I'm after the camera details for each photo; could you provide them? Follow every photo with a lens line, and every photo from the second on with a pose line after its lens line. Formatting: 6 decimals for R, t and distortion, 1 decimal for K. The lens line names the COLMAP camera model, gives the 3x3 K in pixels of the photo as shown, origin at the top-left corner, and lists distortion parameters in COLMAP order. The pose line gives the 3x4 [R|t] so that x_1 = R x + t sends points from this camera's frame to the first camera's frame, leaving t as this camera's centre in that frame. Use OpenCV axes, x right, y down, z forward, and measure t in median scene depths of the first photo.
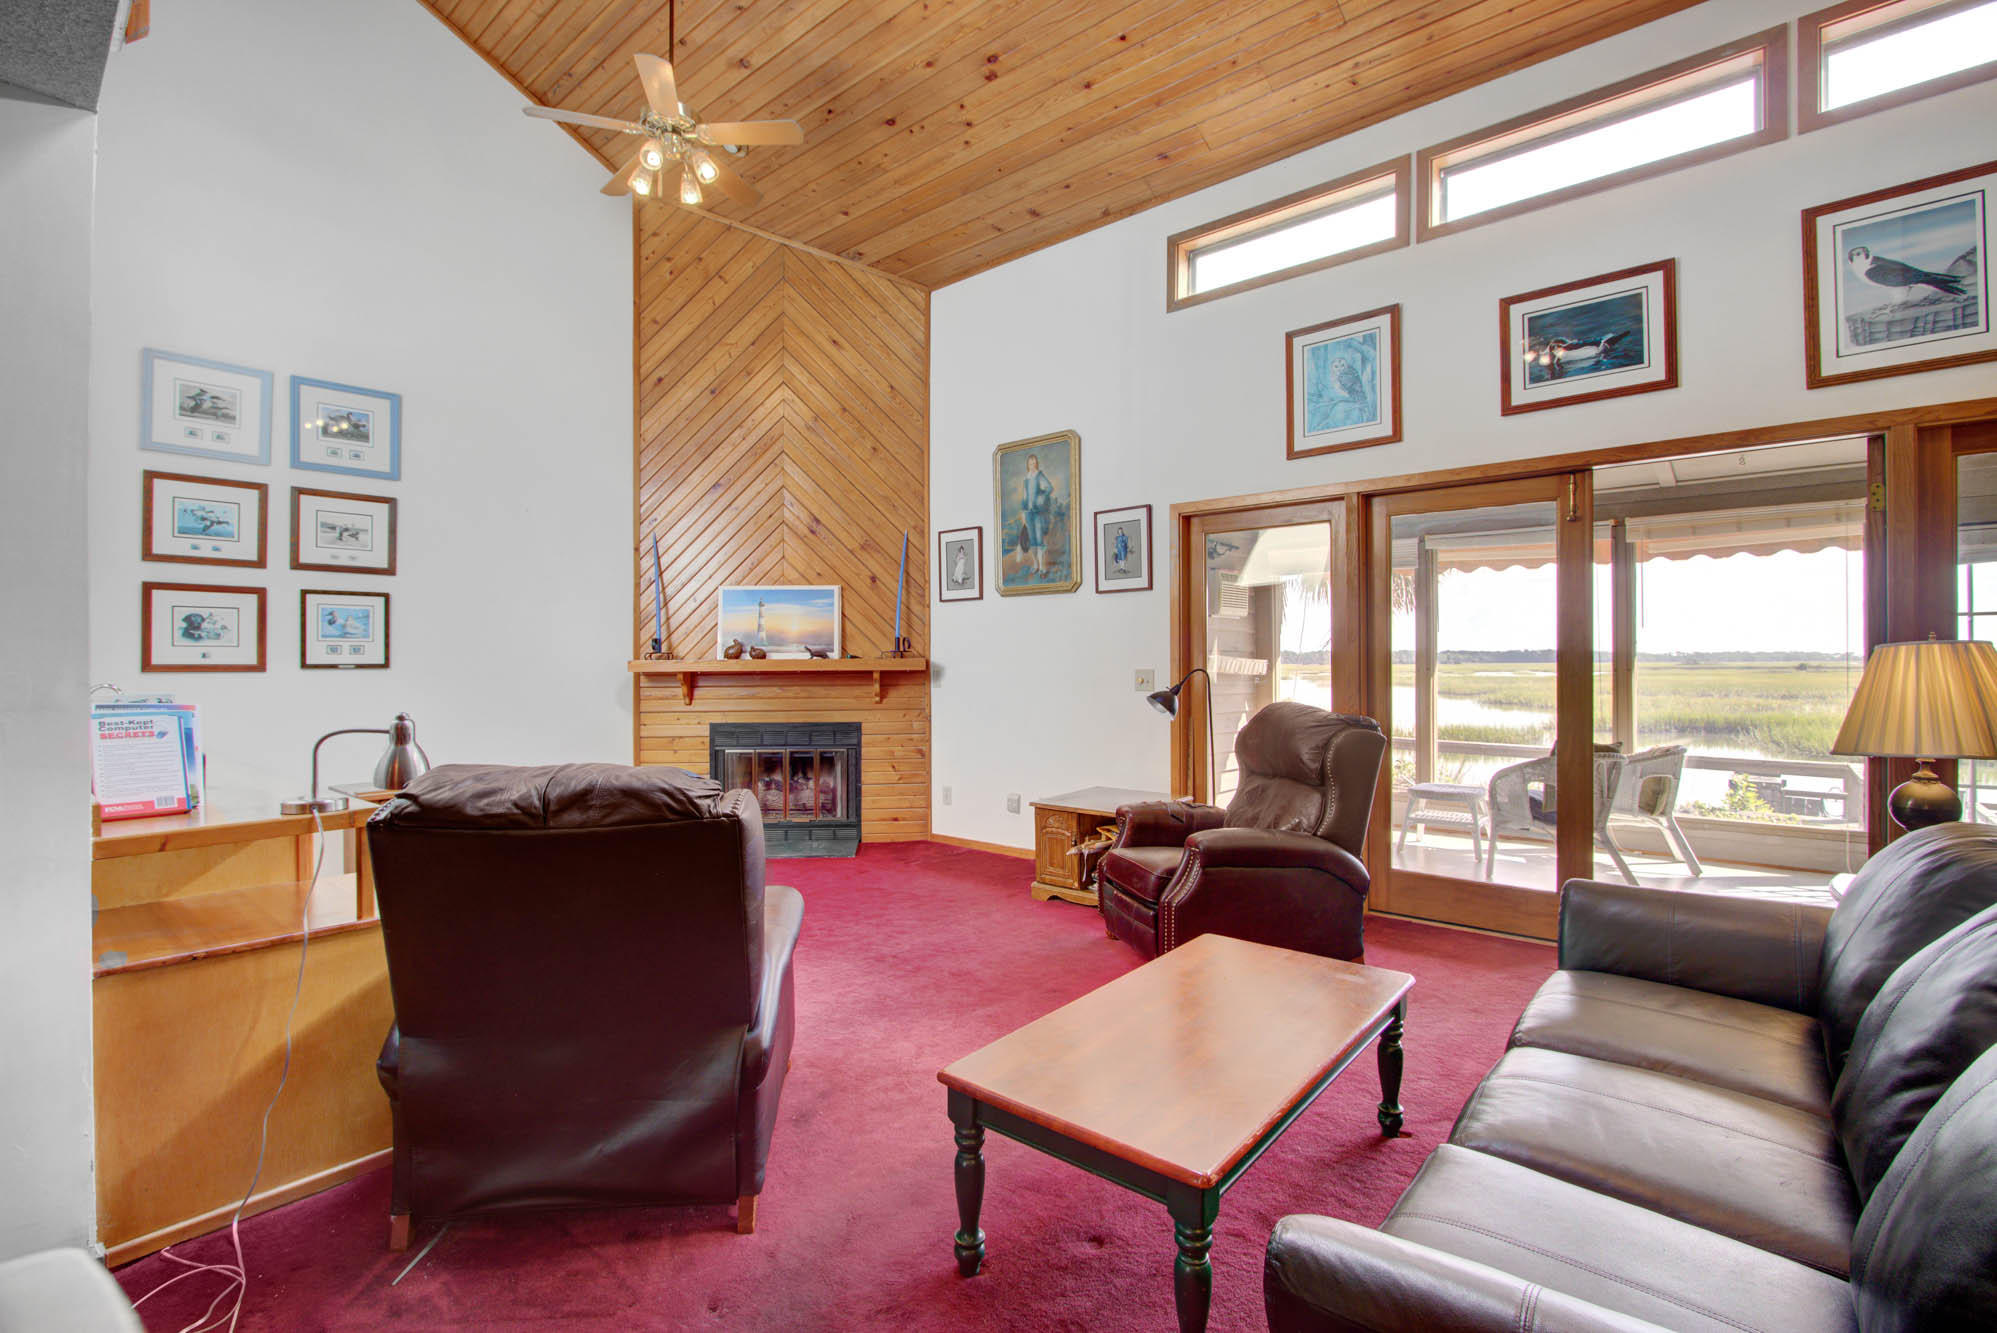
lens RADIAL K [[928.2, 0, 978.8], [0, 928.2, 658.9], [0, 0, 1]] dist [-0.003551, -0.000053]
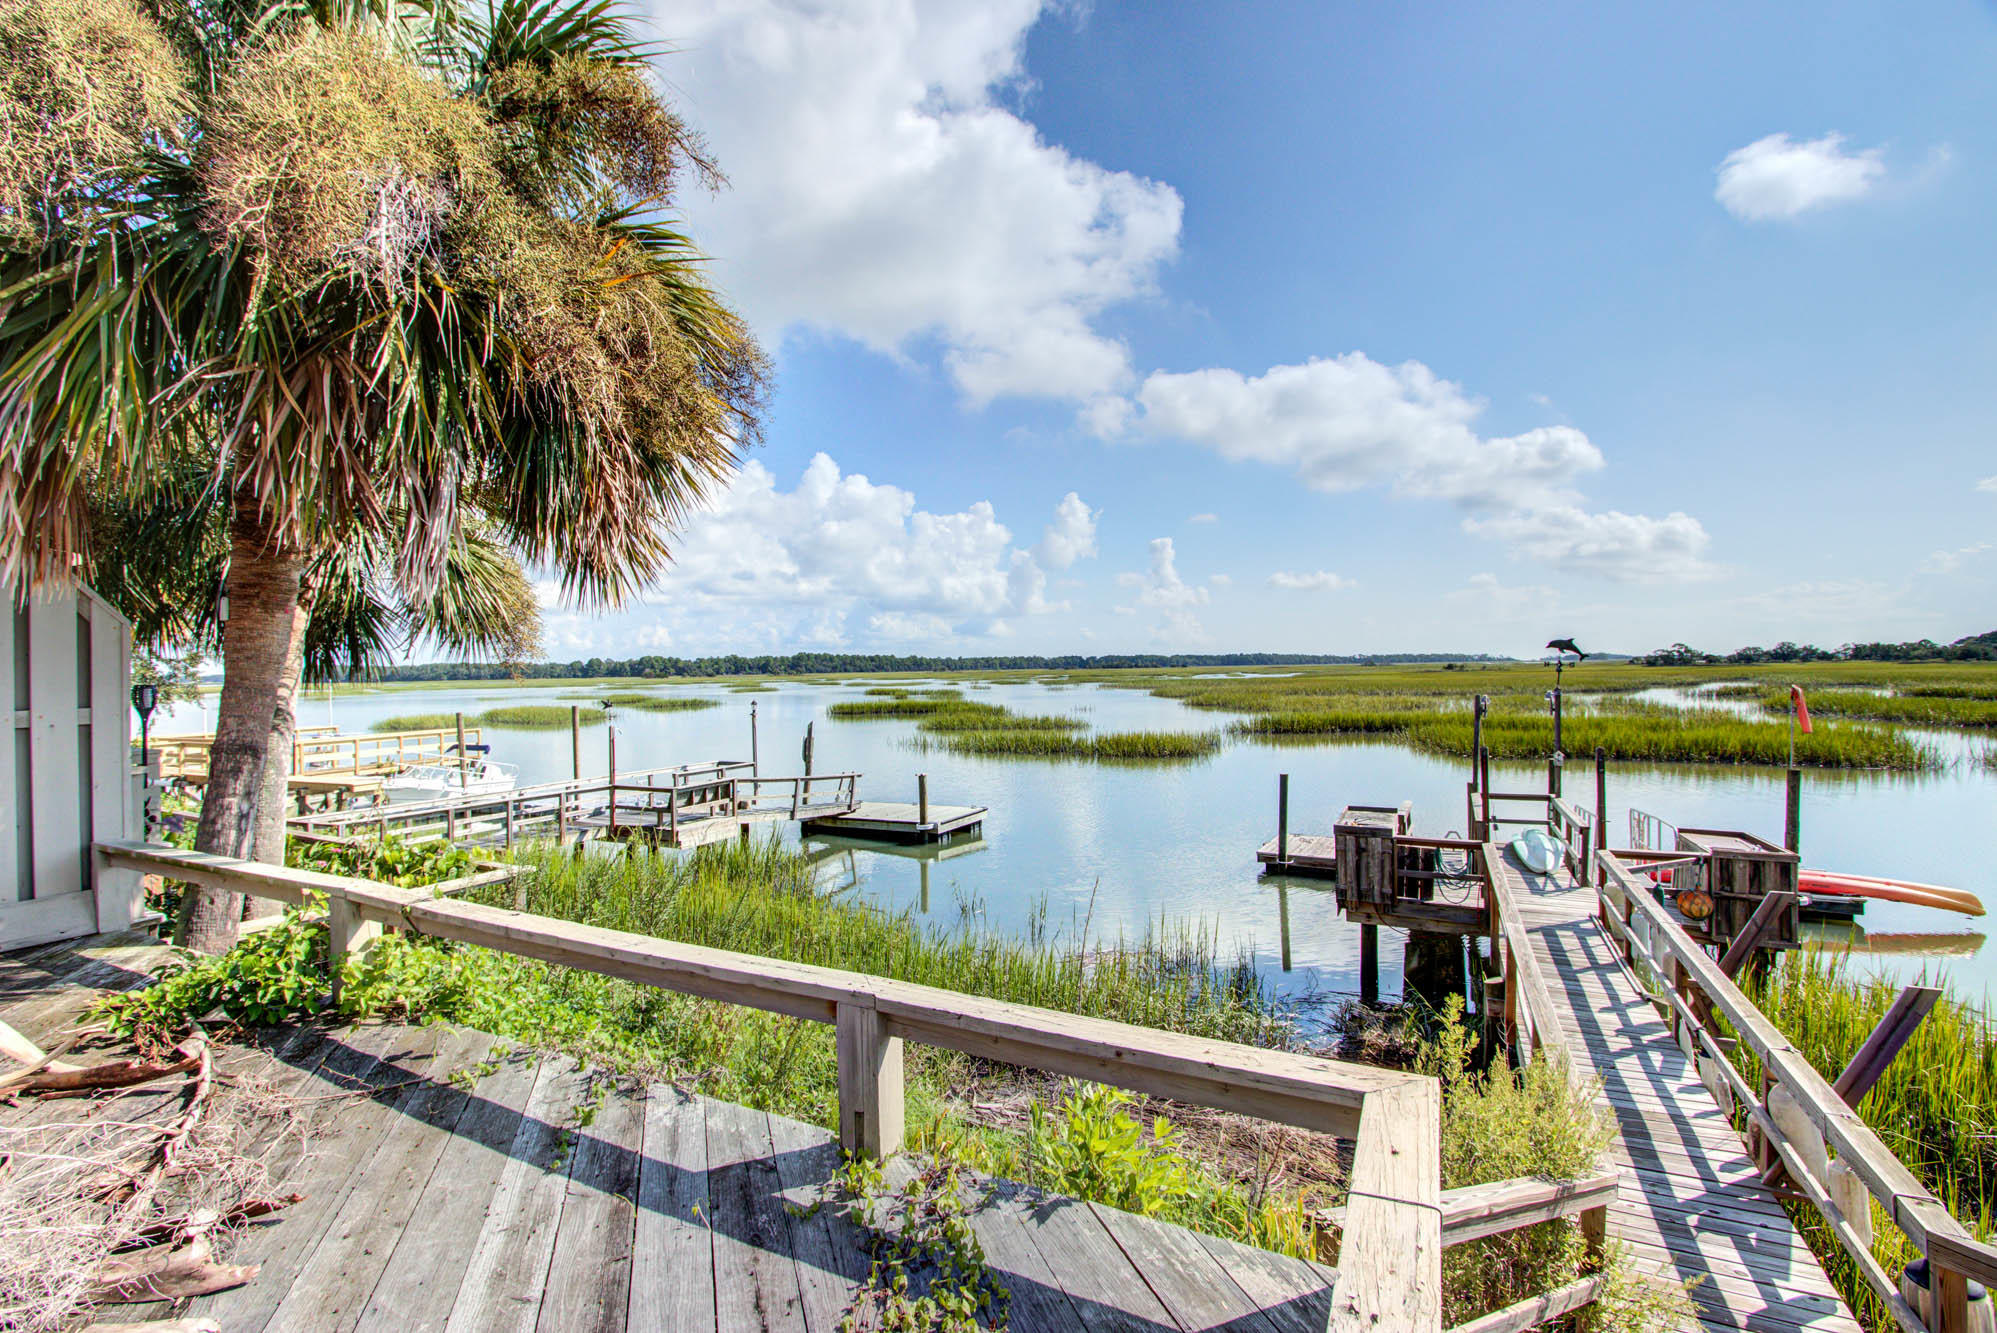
lens RADIAL K [[915.3, 0, 961.9], [0, 915.3, 640.0], [0, 0, 1]] dist [-0.008521, 0.000360]
pose [[0.972359, -0.004275, 0.233452, 1.360517], [0.011078, 0.999551, -0.027835, -0.007431], [-0.233228, 0.029652, 0.971970, 1.367891]]
